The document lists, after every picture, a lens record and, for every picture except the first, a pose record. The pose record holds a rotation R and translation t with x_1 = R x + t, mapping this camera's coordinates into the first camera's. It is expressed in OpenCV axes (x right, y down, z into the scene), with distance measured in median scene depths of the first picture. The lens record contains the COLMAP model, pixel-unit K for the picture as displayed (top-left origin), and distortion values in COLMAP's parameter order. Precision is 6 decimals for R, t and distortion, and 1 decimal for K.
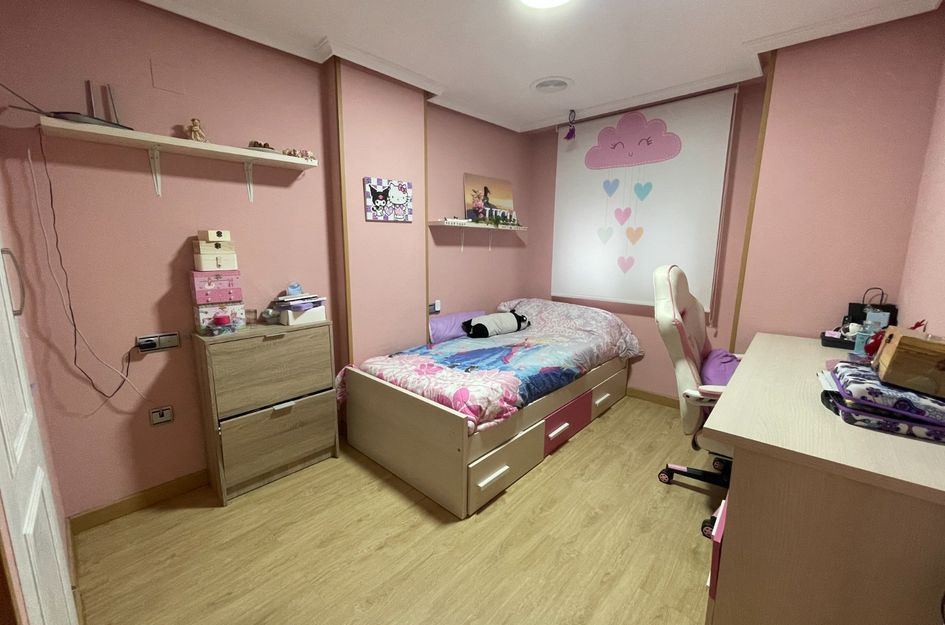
lens RADIAL K [[380.5, 0, 468.3], [0, 380.5, 311.5], [0, 0, 1]] dist [-0.003334, 0.000346]
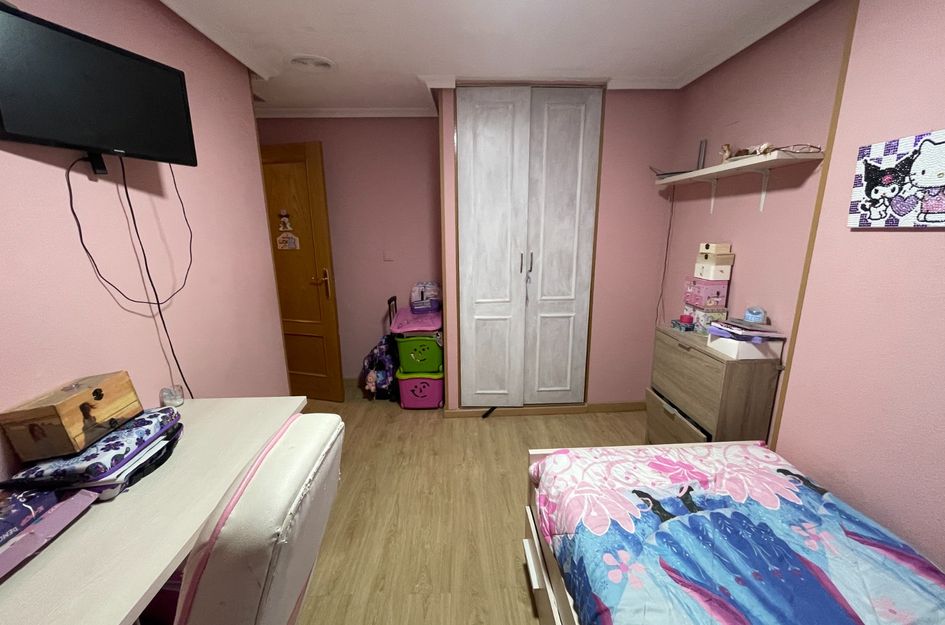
lens RADIAL K [[380.5, 0, 468.3], [0, 380.5, 311.5], [0, 0, 1]] dist [-0.003334, 0.000346]
pose [[-0.715876, 0.158360, -0.680032, 0.499537], [-0.111695, 0.935425, 0.335417, -0.251770], [0.689236, 0.316073, -0.651960, 1.020082]]
